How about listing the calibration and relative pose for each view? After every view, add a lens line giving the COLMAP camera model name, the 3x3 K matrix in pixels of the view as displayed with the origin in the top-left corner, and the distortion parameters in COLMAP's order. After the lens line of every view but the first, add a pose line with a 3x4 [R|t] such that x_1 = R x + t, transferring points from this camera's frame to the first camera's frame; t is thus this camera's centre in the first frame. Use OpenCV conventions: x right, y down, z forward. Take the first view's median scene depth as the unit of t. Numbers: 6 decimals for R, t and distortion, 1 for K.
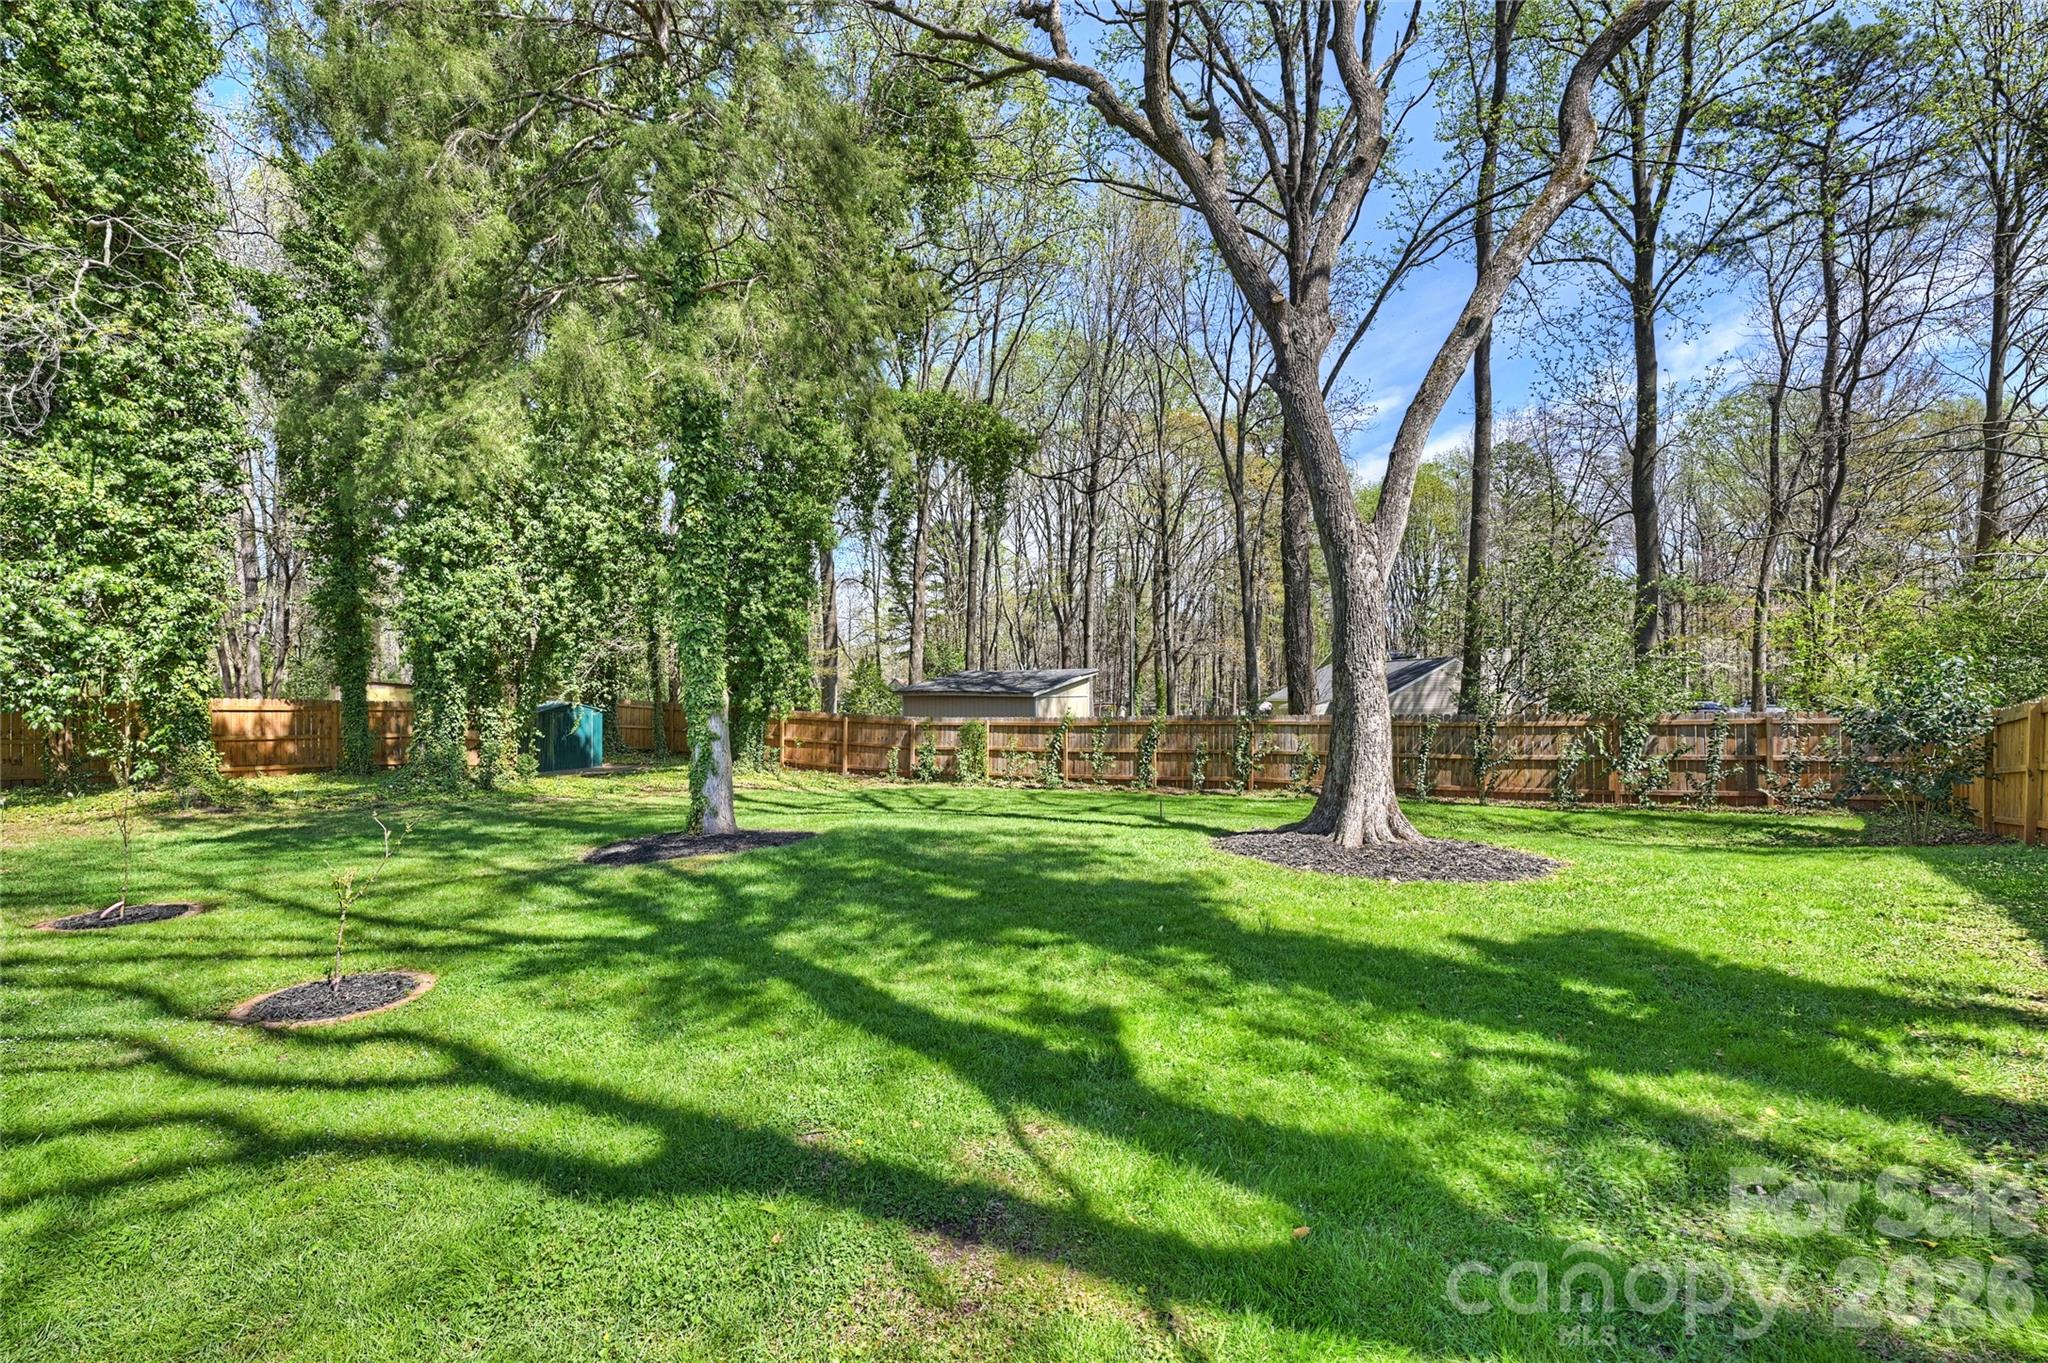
lens RADIAL K [[843.6, 0, 1010.4], [0, 843.6, 687.1], [0, 0, 1]] dist [-0.003952, -0.000002]
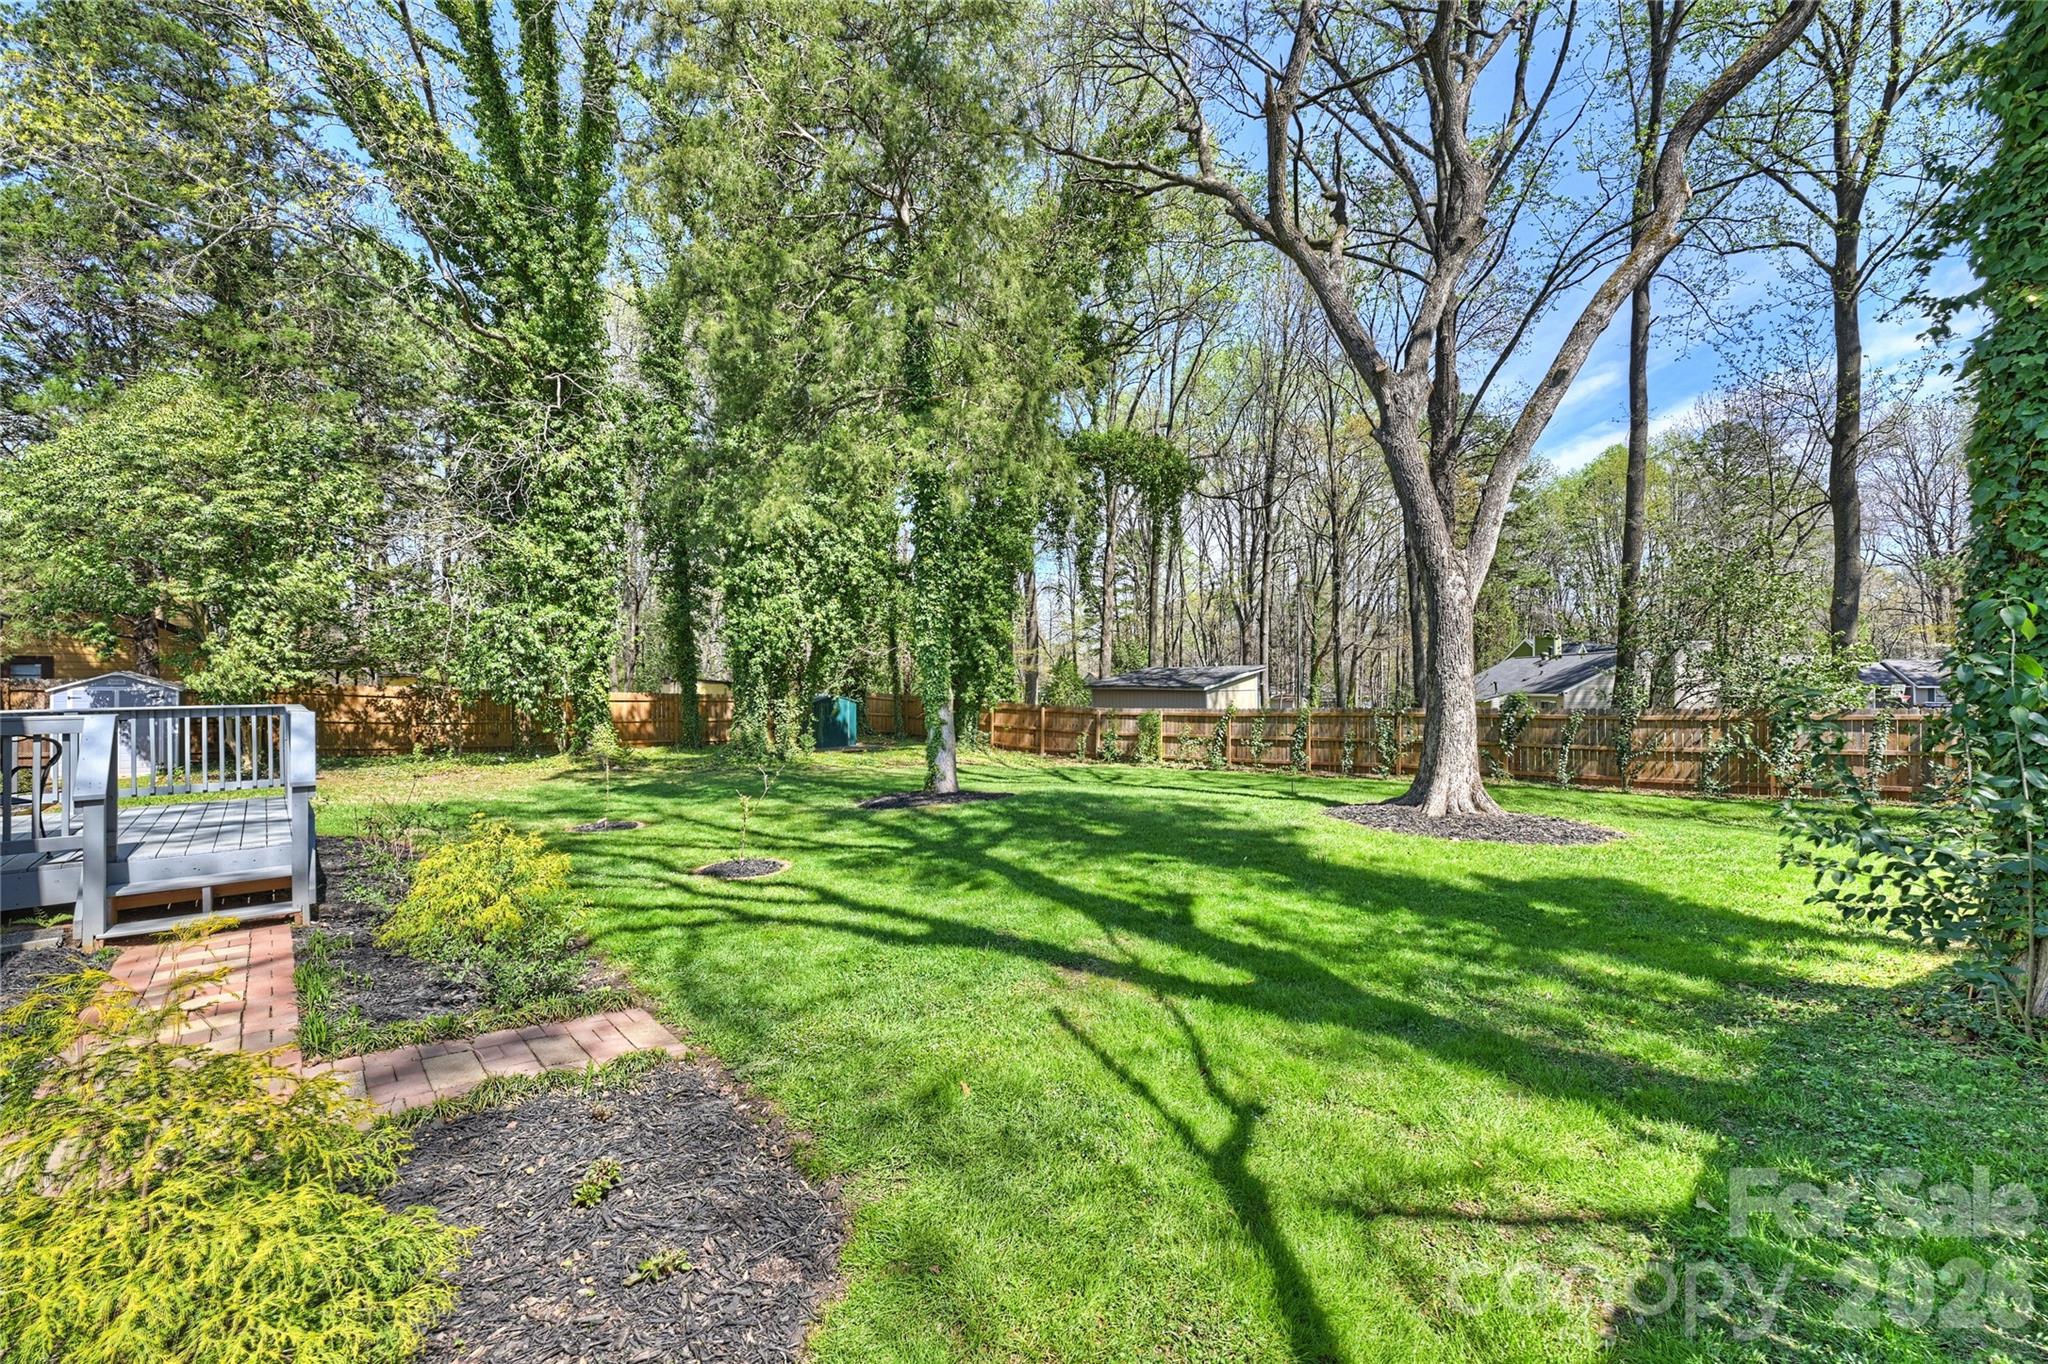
lens RADIAL K [[822.3, 0, 1019.6], [0, 822.3, 686.1], [0, 0, 1]] dist [0.003210, 0.000515]
pose [[0.972978, -0.000775, -0.230897, 0.057442], [0.003226, 0.999942, 0.010240, -0.009608], [0.230876, -0.010708, 0.972924, -0.199294]]
